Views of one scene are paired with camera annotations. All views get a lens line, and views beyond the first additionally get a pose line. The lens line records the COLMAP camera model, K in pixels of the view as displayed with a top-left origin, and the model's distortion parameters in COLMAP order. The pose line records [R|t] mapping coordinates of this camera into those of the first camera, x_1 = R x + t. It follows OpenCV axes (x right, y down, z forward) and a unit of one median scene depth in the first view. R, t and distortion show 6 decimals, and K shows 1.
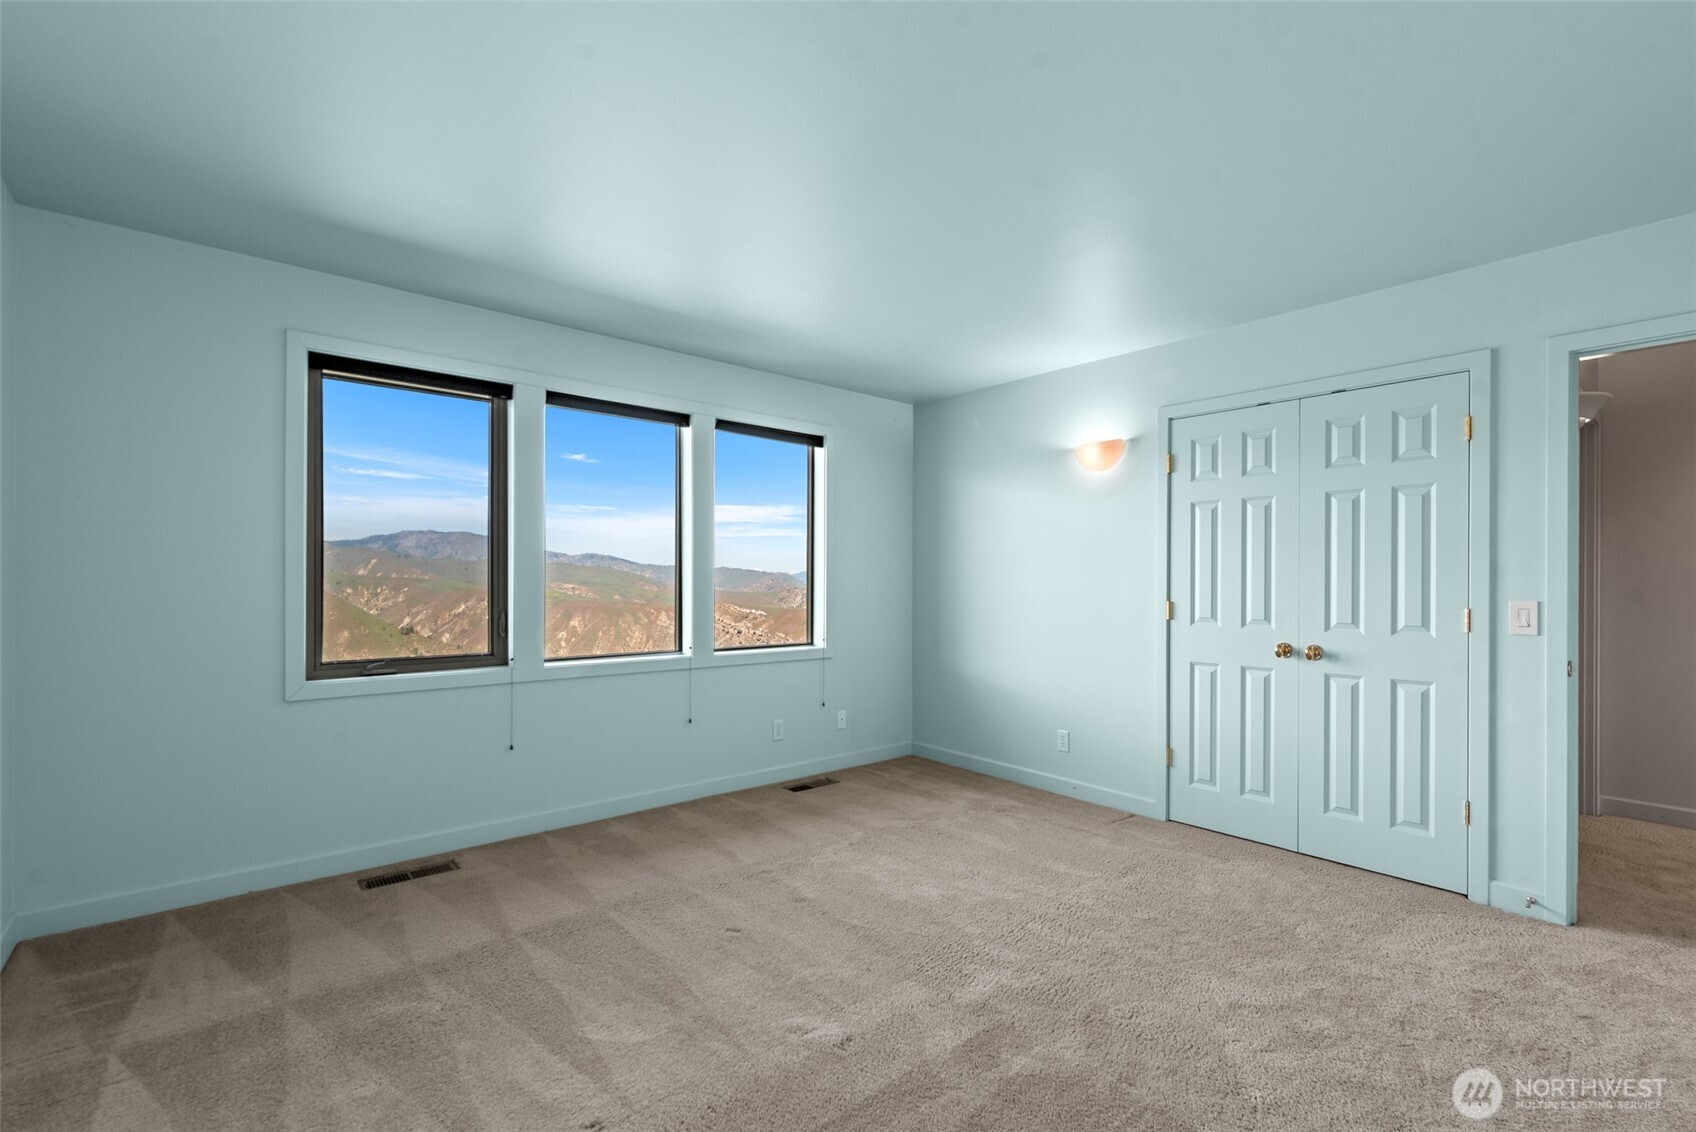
lens RADIAL K [[742.8, 0, 887.9], [0, 742.8, 597.0], [0, 0, 1]] dist [0.003248, -0.000822]
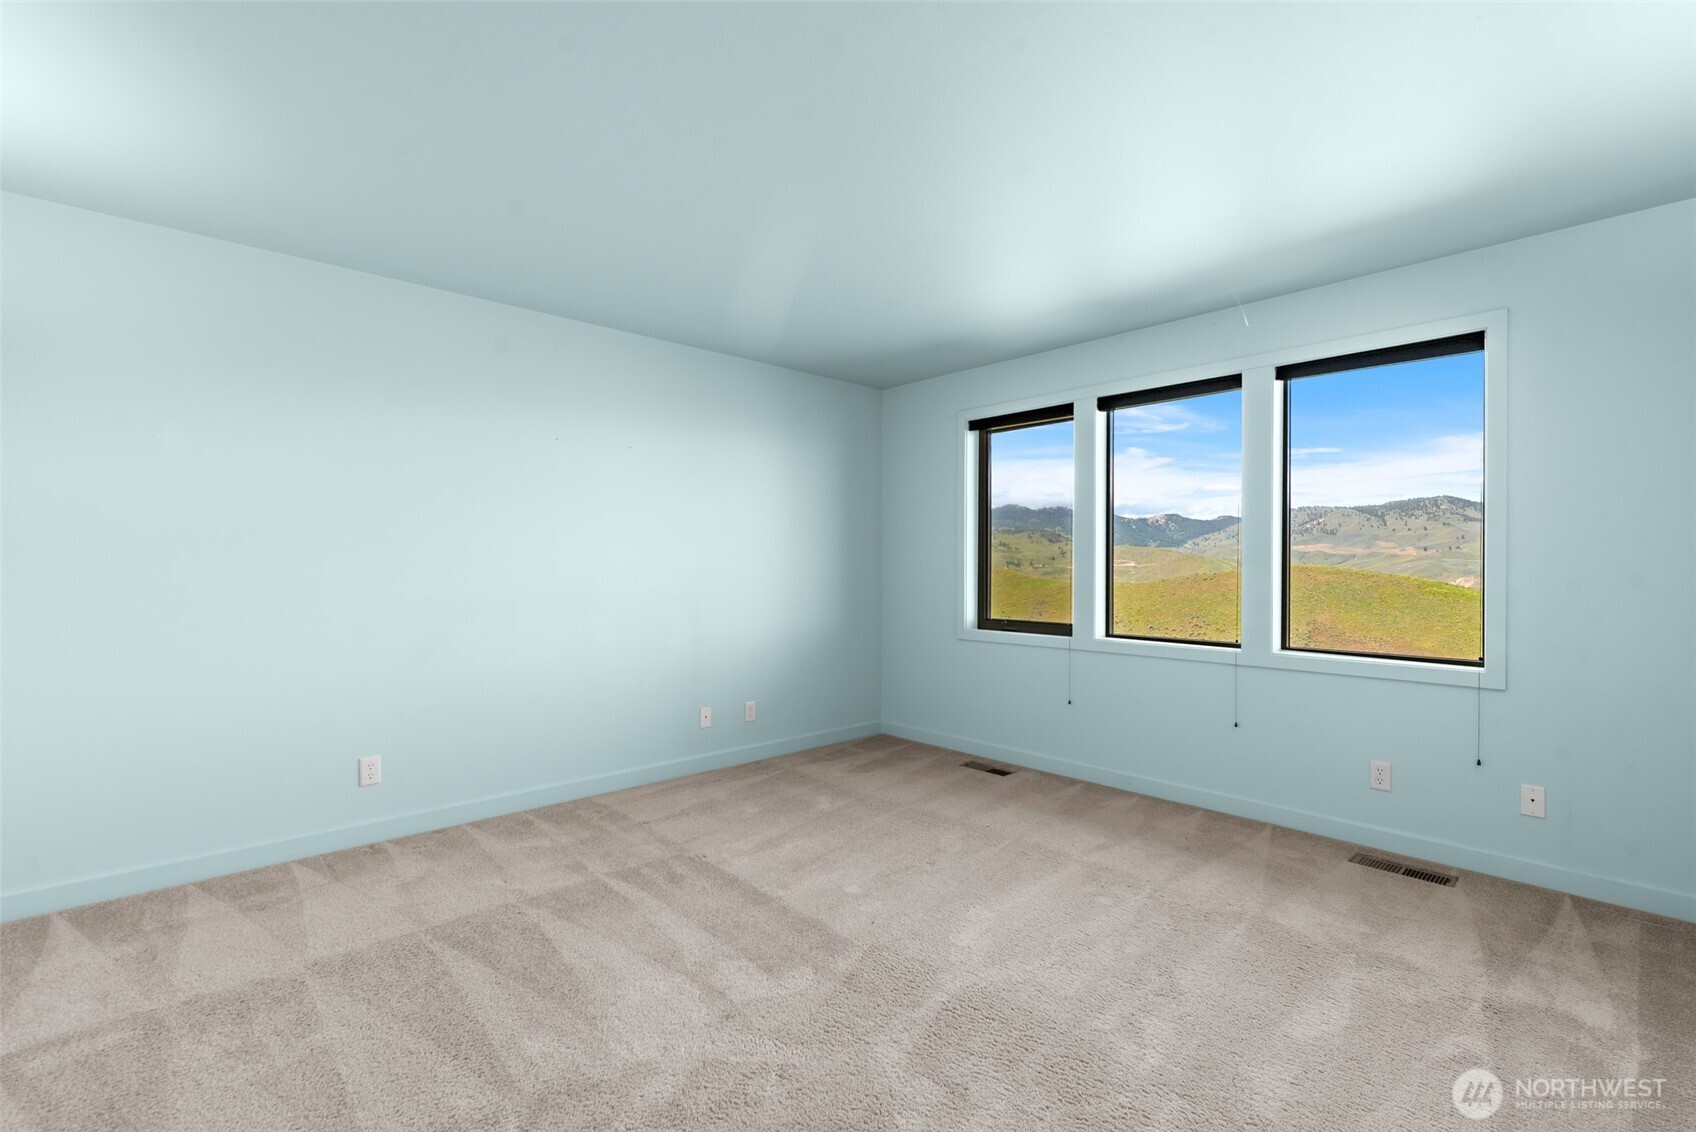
lens RADIAL K [[742.8, 0, 859.4], [0, 742.8, 552.0], [0, 0, 1]] dist [0.003248, -0.000822]
pose [[0.017985, -0.025914, -0.999502, 0.650790], [-0.021365, 0.999426, -0.026297, -0.002850], [0.999610, 0.021827, 0.017421, 0.579386]]
